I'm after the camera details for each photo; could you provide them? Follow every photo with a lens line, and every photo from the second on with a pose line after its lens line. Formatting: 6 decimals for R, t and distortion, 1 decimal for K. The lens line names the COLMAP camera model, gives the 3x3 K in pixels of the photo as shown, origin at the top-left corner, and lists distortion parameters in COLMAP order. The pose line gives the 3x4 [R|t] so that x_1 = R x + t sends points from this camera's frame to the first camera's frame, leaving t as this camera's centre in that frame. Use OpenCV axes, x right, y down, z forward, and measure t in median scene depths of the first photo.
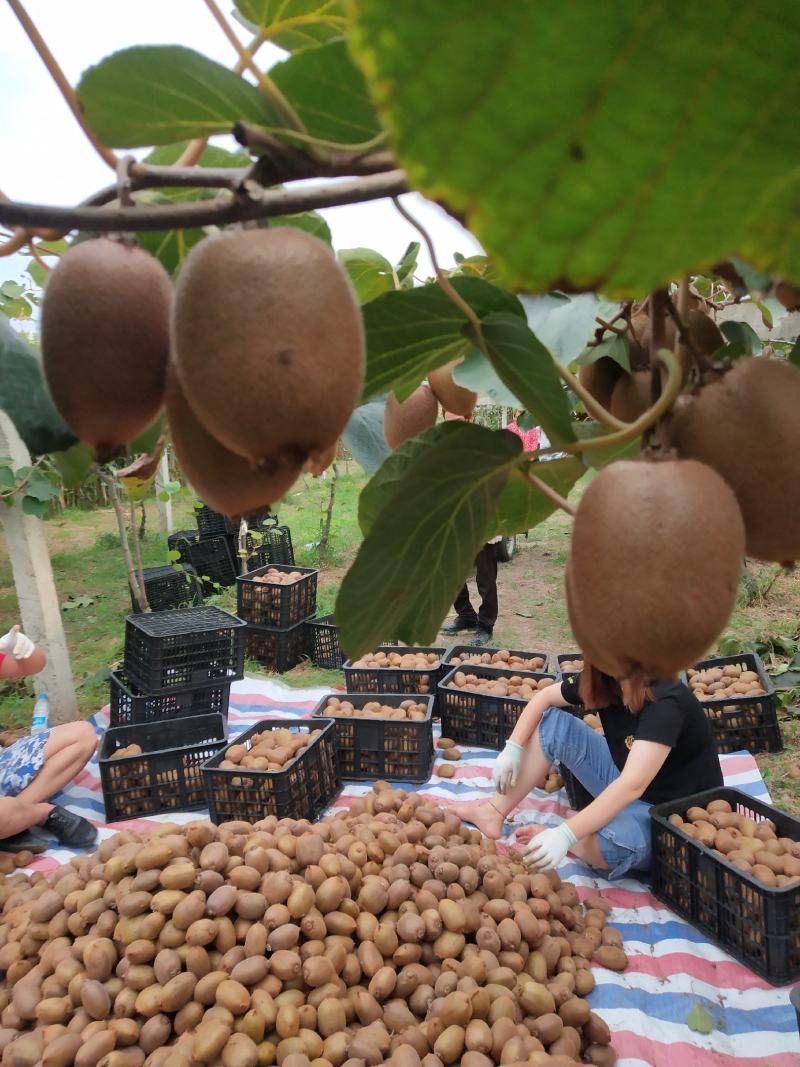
lens RADIAL K [[814.4, 0, 400.7], [0, 814.4, 533.3], [0, 0, 1]] dist [-0.004385, 0.028834]
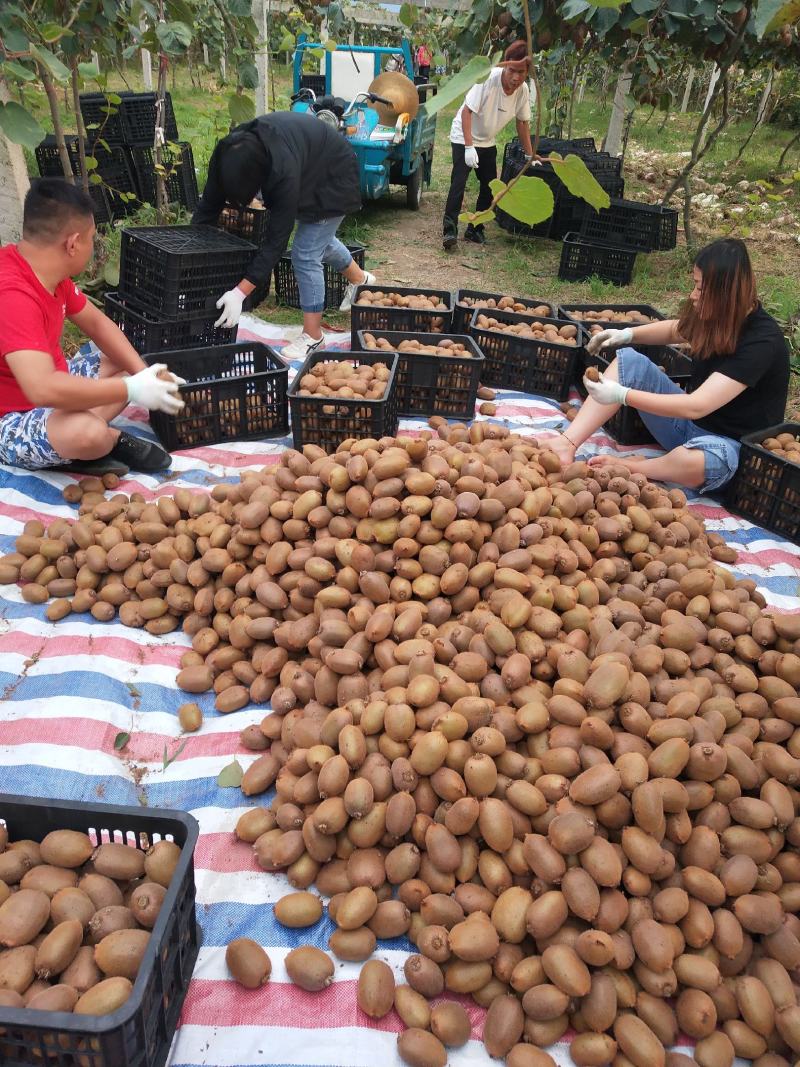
lens RADIAL K [[814.4, 0, 400.2], [0, 814.4, 534.3], [0, 0, 1]] dist [-0.004385, 0.028834]
pose [[0.970164, -0.010702, 0.242215, -0.343584], [-0.085719, 0.919363, 0.383959, 0.056233], [-0.226792, -0.393265, 0.891015, 0.044808]]
